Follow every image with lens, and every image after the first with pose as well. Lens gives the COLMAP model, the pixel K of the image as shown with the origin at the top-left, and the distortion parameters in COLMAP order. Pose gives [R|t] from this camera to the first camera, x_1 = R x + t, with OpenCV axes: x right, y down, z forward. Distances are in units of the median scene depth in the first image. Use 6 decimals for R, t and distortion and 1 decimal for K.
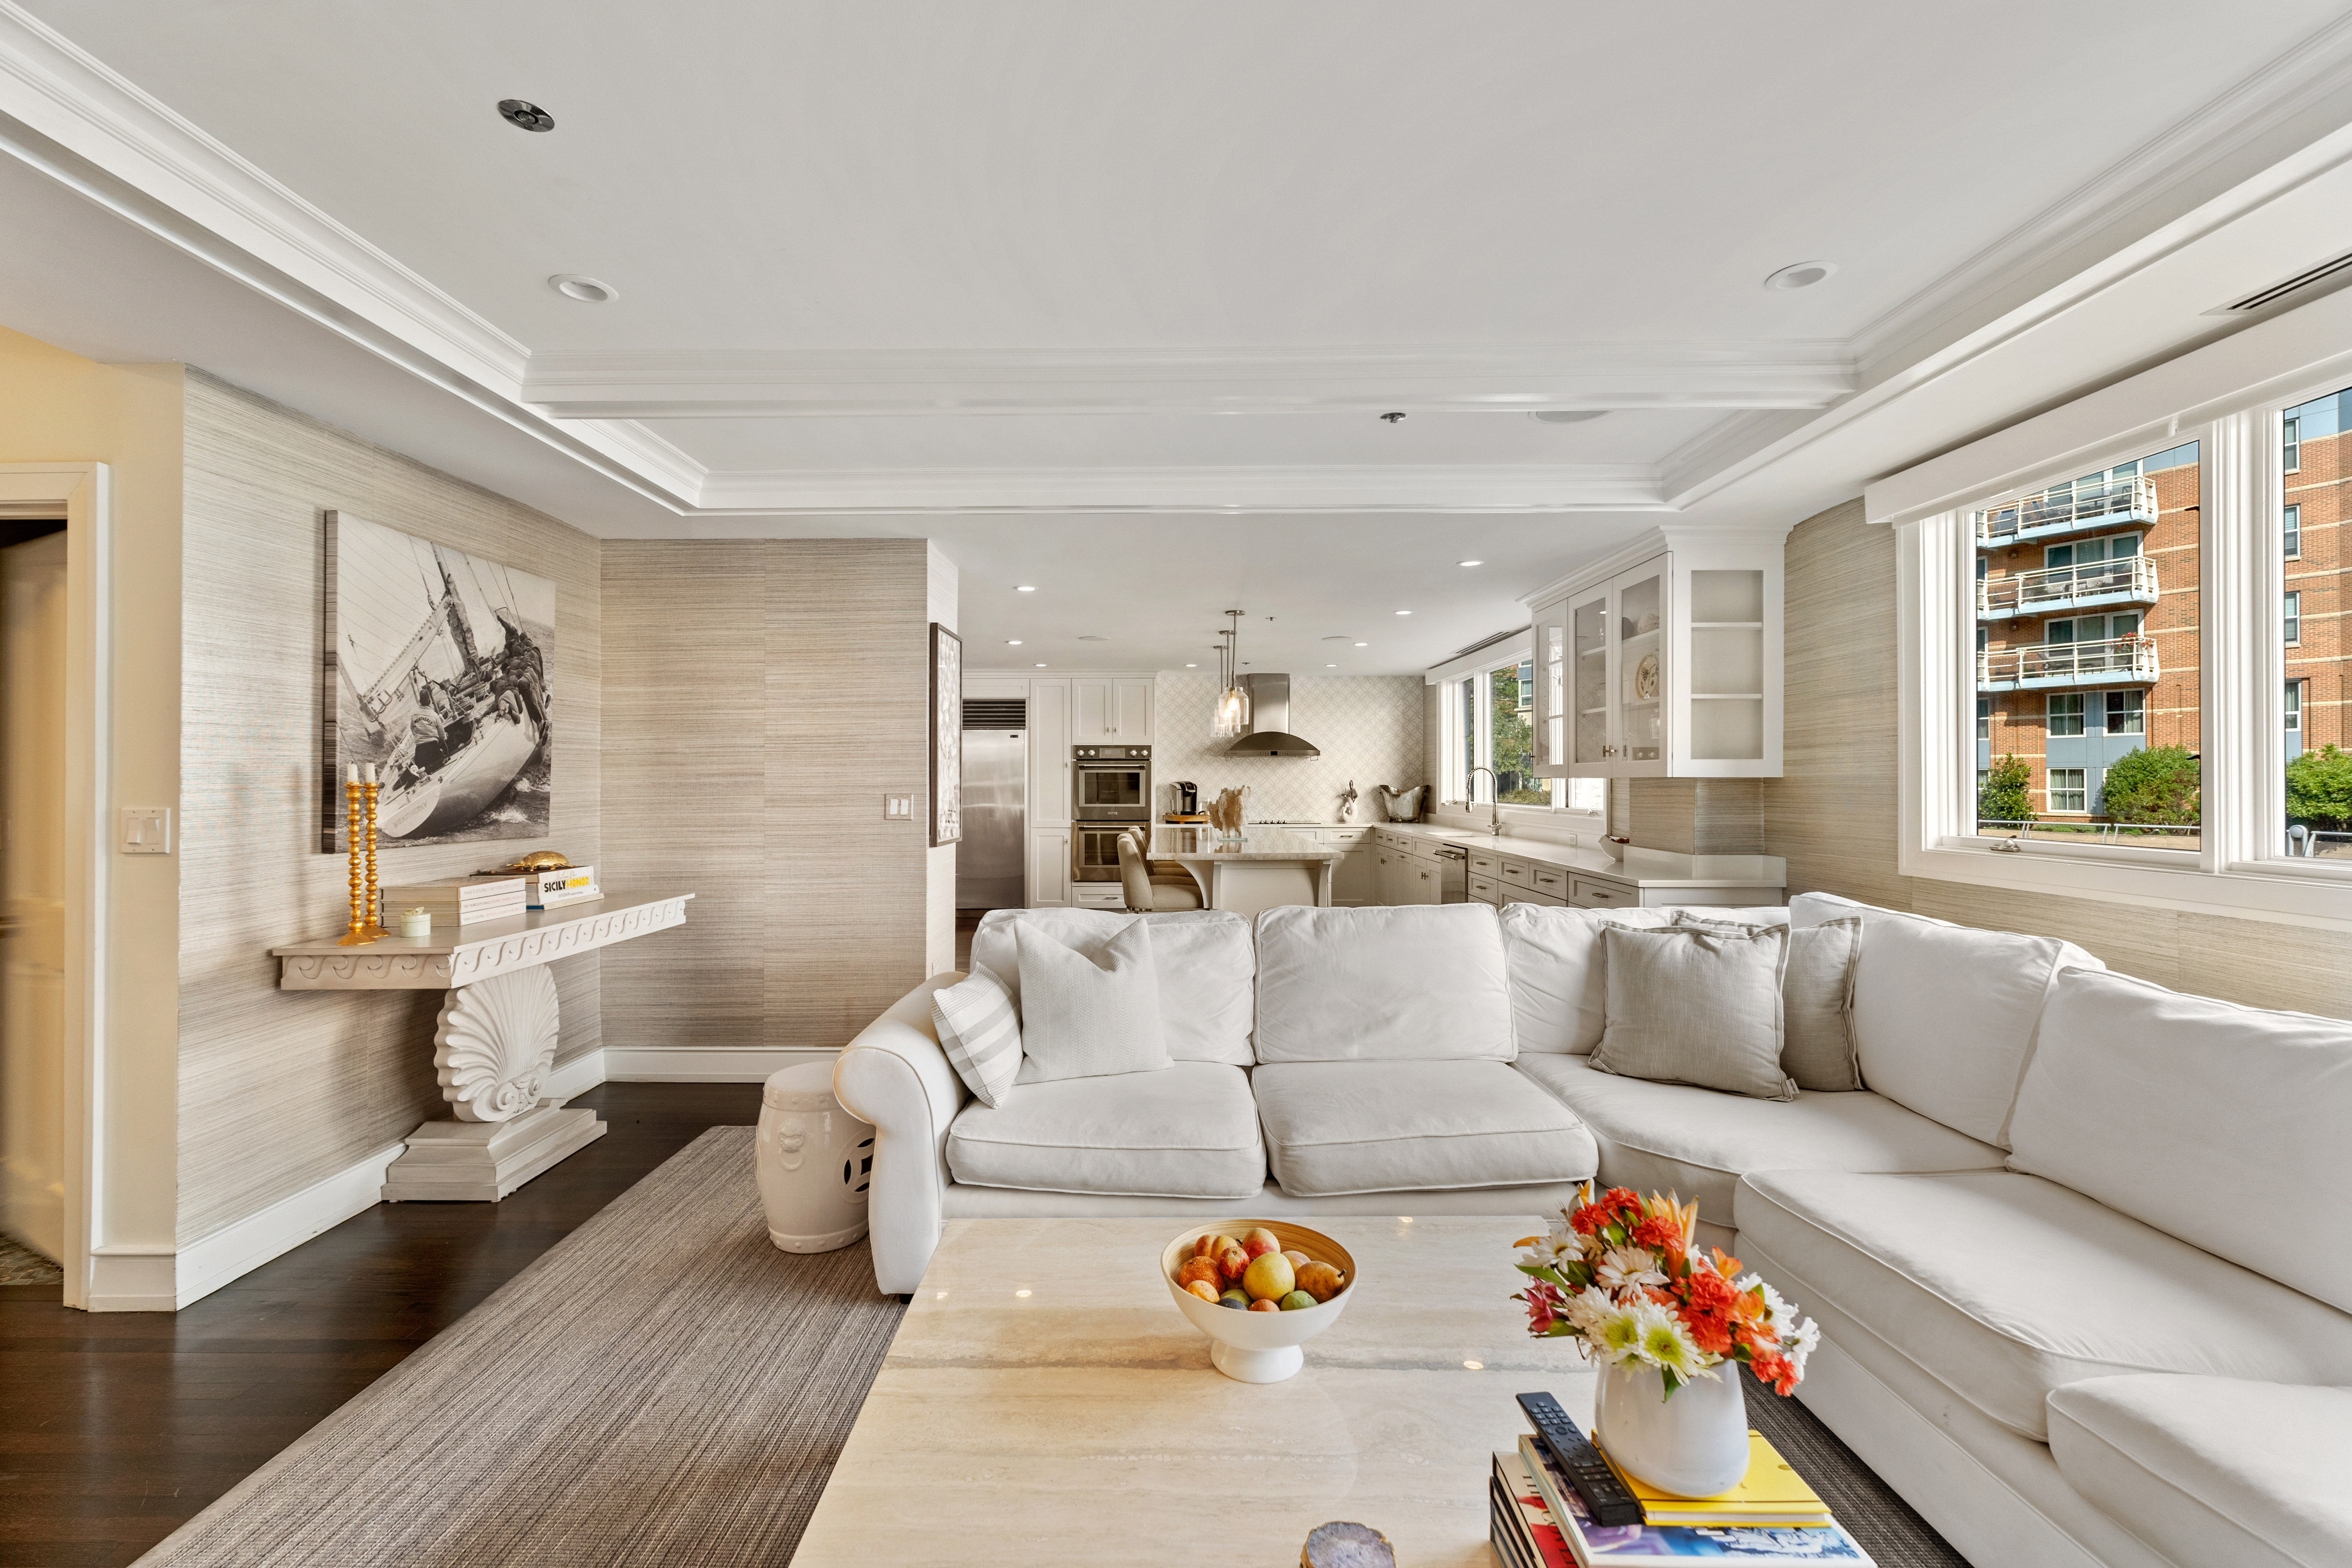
lens RADIAL K [[1013.1, 0, 1176.0], [0, 1013.1, 784.0], [0, 0, 1]] dist [0.002201, 0.000350]
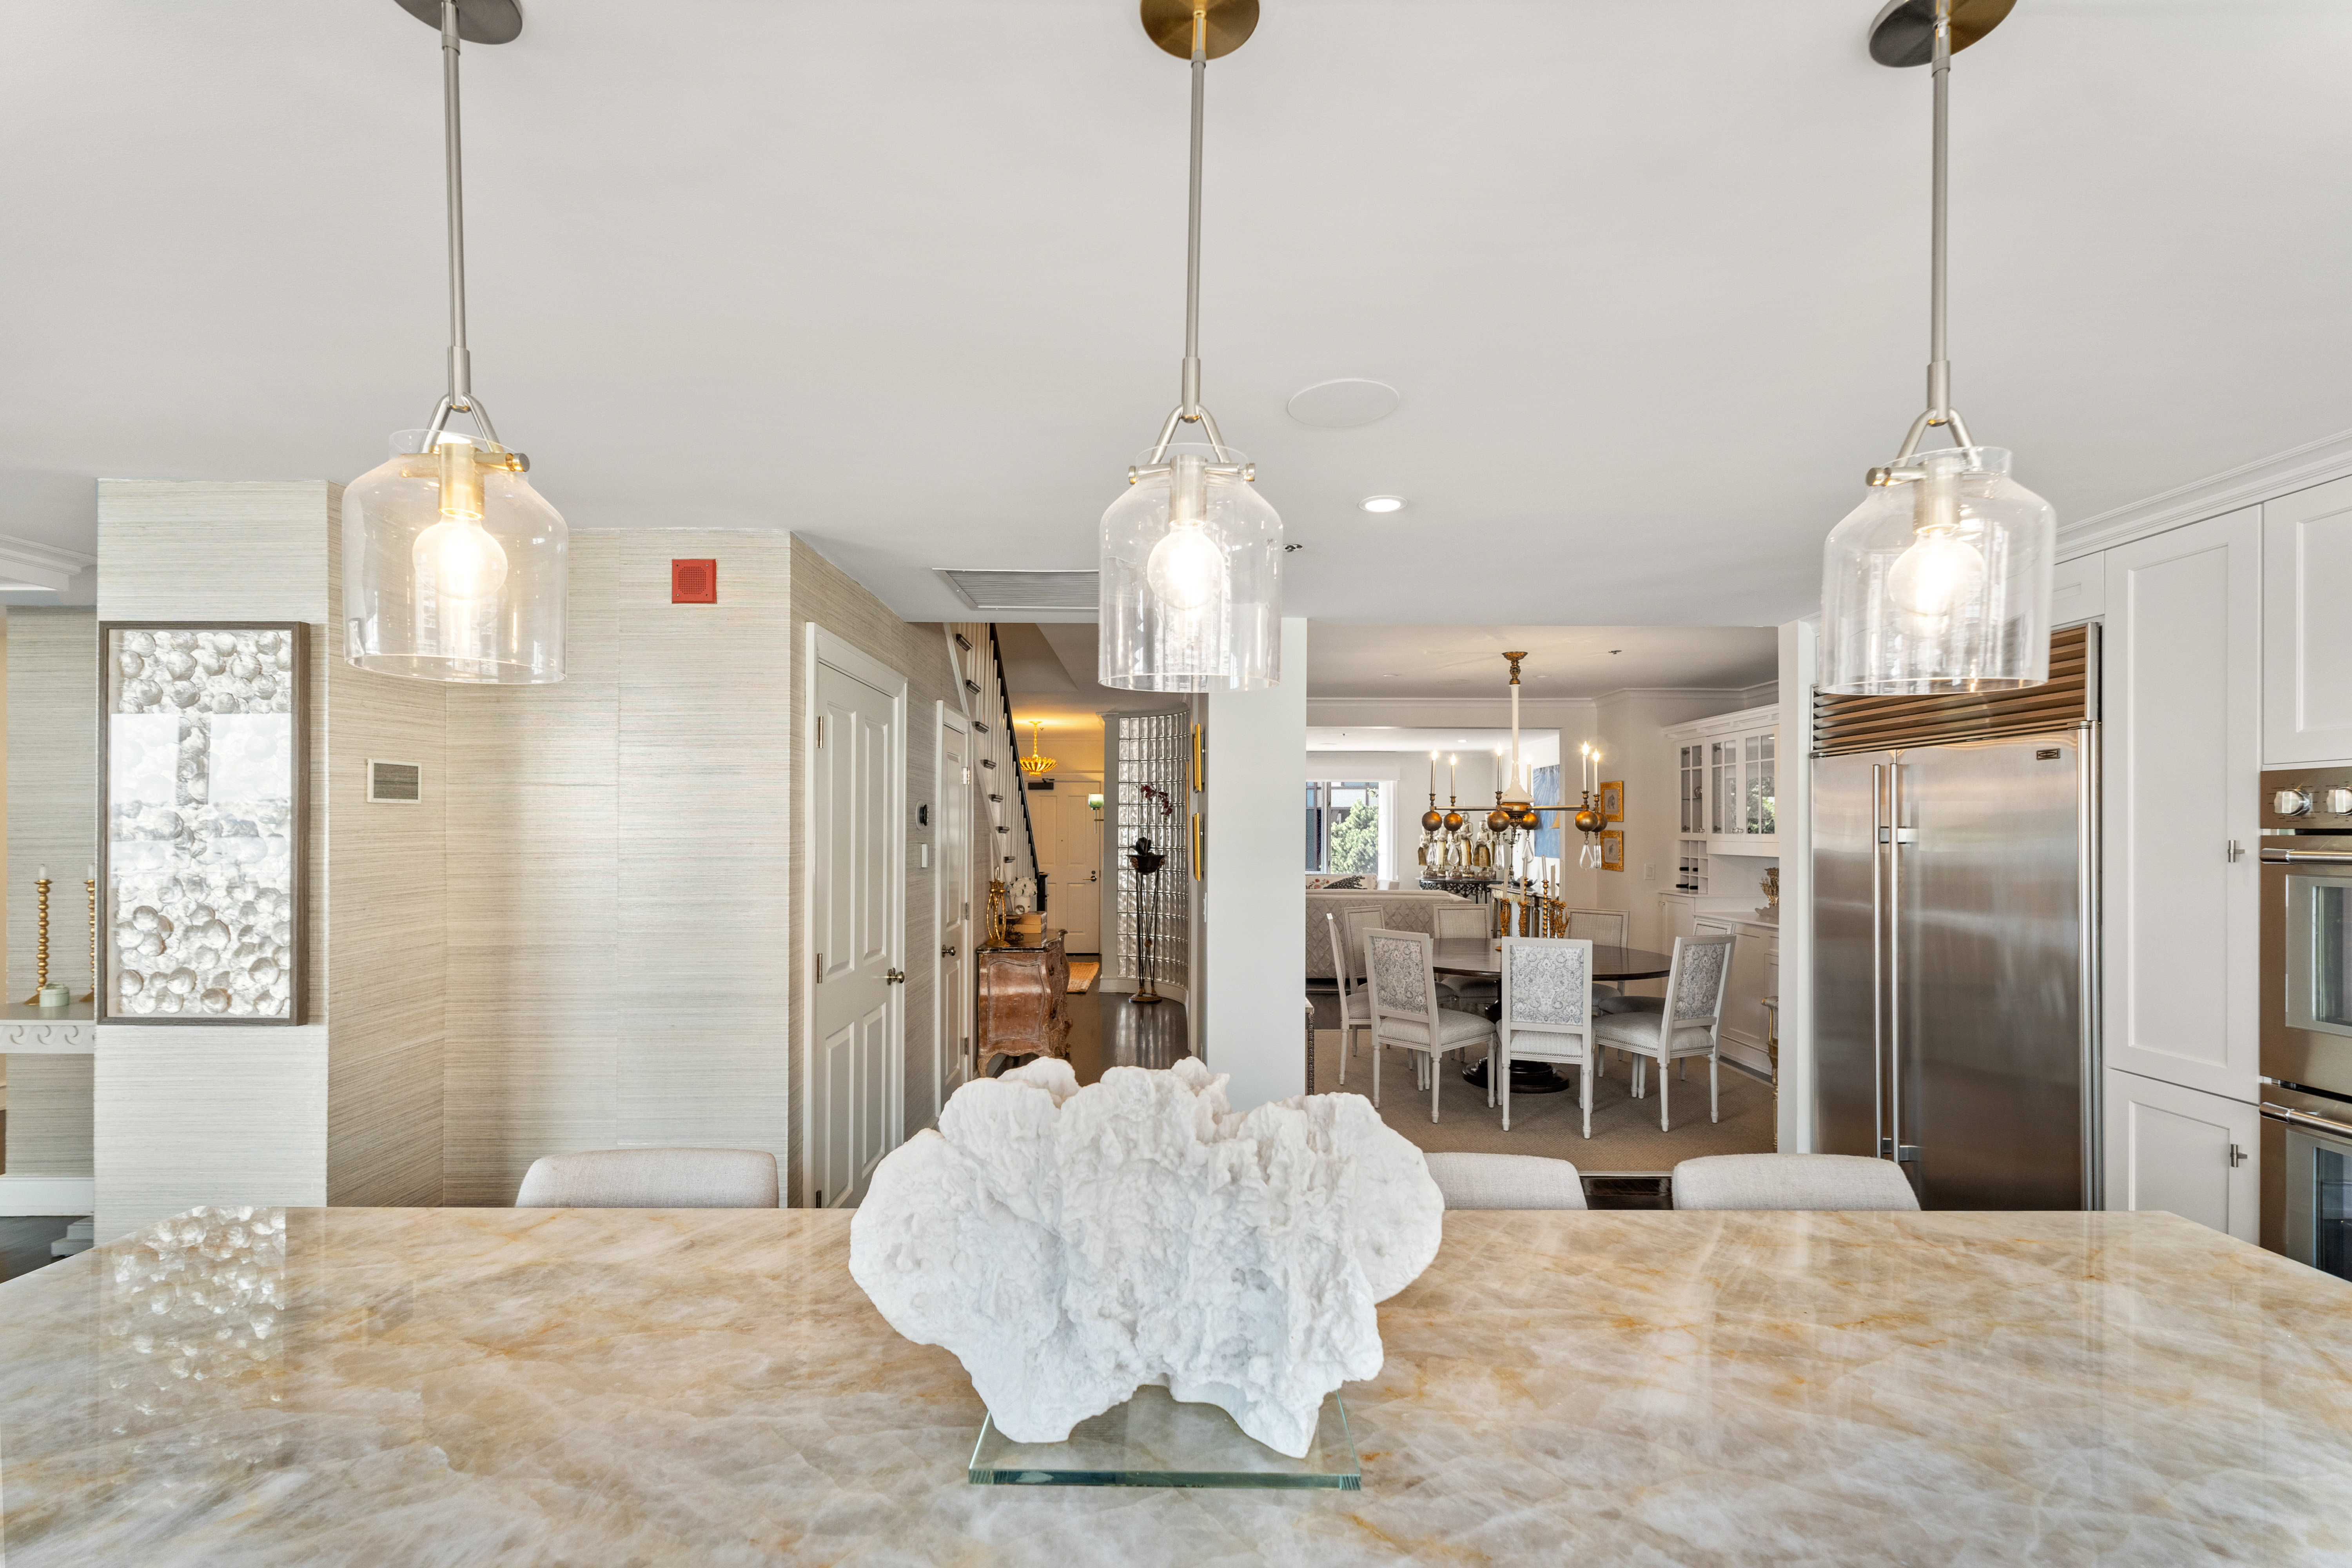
lens RADIAL K [[1011.1, 0, 1167.2], [0, 1011.1, 824.0], [0, 0, 1]] dist [0.000295, -0.000039]
pose [[0.002534, -0.005868, -0.999980, 0.143948], [-0.005771, 0.999966, -0.005882, -0.022675], [0.999980, 0.005786, 0.002500, 0.736531]]
